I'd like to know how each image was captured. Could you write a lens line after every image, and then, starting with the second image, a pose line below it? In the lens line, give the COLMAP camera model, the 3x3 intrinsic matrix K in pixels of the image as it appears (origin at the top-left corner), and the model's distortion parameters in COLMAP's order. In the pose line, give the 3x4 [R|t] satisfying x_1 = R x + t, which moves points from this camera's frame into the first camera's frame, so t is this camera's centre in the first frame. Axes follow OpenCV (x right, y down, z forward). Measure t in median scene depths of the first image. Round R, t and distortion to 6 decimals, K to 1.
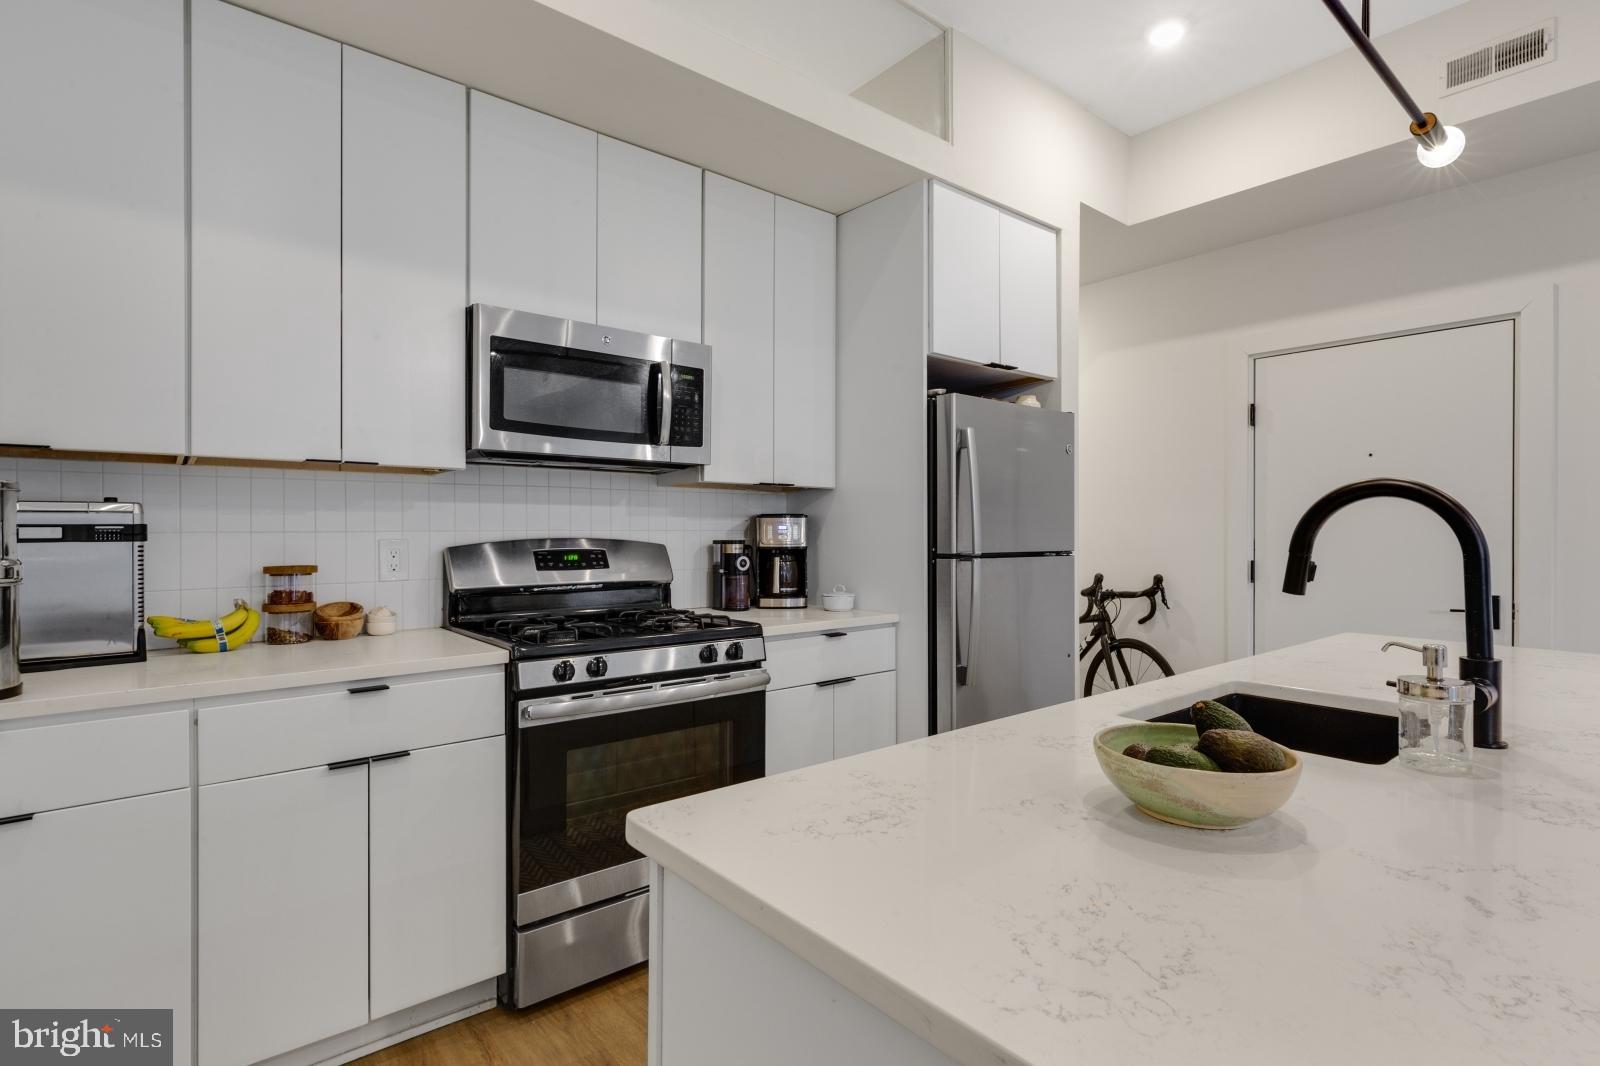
lens RADIAL K [[773.5, 0, 838.2], [0, 773.5, 535.1], [0, 0, 1]] dist [0.006514, 0.000731]
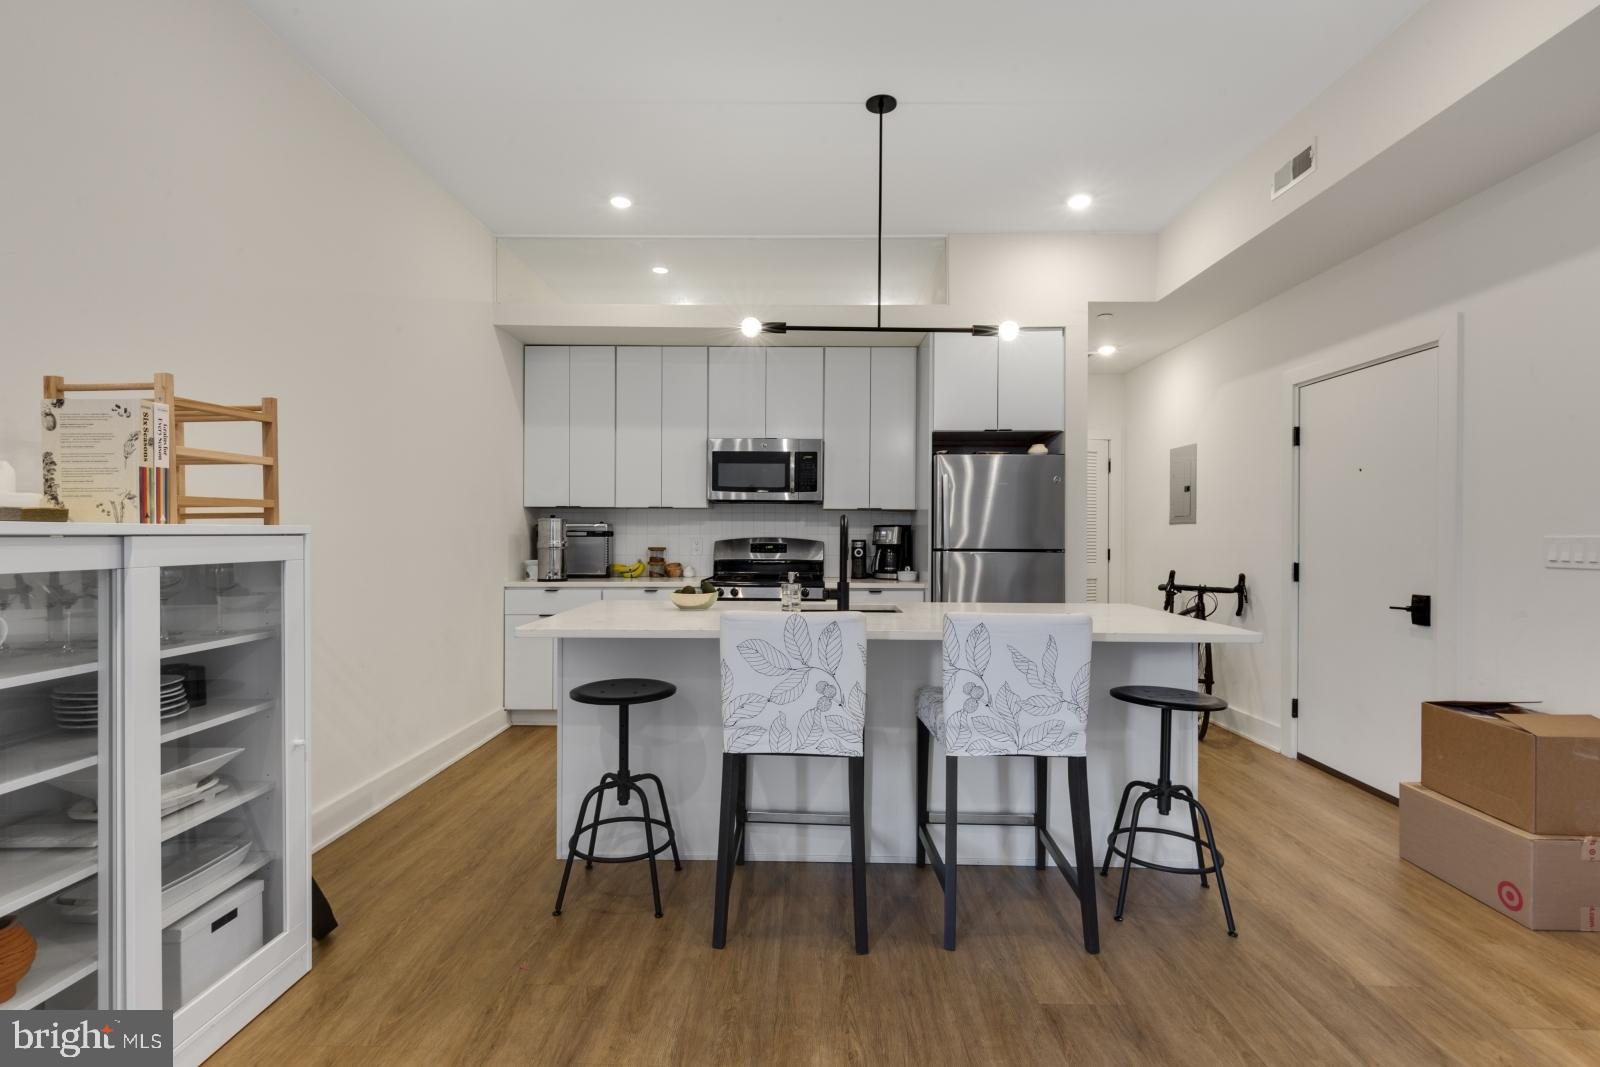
lens RADIAL K [[773.5, 0, 817.0], [0, 773.5, 531.0], [0, 0, 1]] dist [0.006514, 0.000731]
pose [[0.764482, 0.001559, -0.644643, 1.144971], [-0.008612, 0.999933, -0.007795, 0.001000], [0.644588, 0.011511, 0.764444, -0.520303]]
